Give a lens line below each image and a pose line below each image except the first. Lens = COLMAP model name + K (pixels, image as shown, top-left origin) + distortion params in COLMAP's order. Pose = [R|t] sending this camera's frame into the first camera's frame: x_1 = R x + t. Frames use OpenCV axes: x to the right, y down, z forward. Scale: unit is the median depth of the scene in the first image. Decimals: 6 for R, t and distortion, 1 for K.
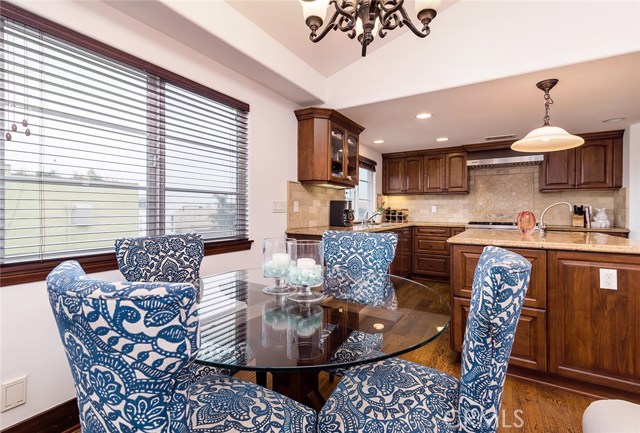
lens RADIAL K [[285.3, 0, 327.6], [0, 285.3, 209.2], [0, 0, 1]] dist [0.014355, -0.000069]
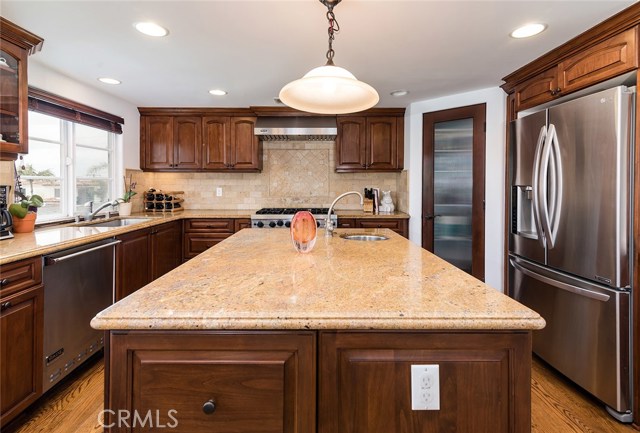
lens RADIAL K [[301.3, 0, 306.4], [0, 301.3, 186.5], [0, 0, 1]] dist [0.012444, 0.000018]
pose [[0.868981, -0.007634, 0.494787, 0.249472], [0.001382, 0.999915, 0.013001, -0.031786], [-0.494844, -0.010614, 0.868917, 0.295091]]
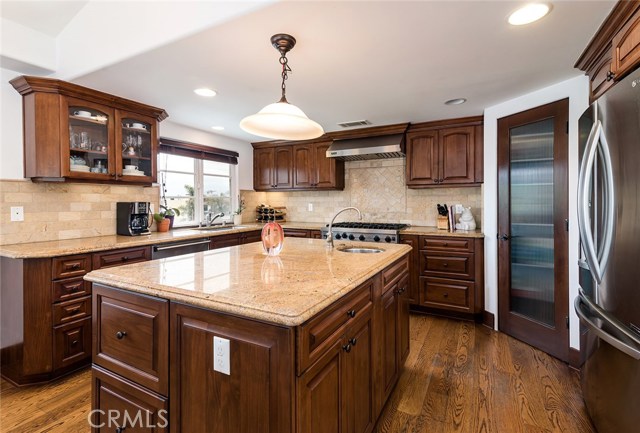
lens RADIAL K [[285.9, 0, 320.4], [0, 285.9, 202.9], [0, 0, 1]] dist [0.009747, -0.000048]
pose [[0.998846, -0.009023, 0.047164, 0.490799], [0.008558, 0.999913, 0.010049, -0.029621], [-0.047250, -0.009634, 0.998837, 0.178805]]
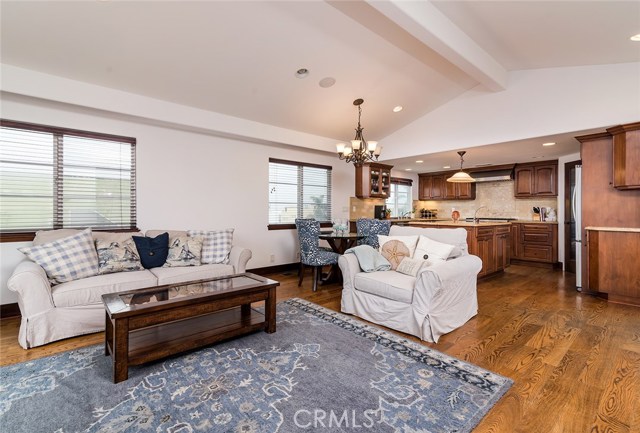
lens RADIAL K [[282.6, 0, 340.3], [0, 282.6, 213.6], [0, 0, 1]] dist [0.010227, 0.000088]
pose [[0.962734, -0.000803, -0.270447, 0.274609], [0.004086, 0.999925, 0.011576, 0.000711], [0.270418, -0.012249, 0.962665, -0.803280]]
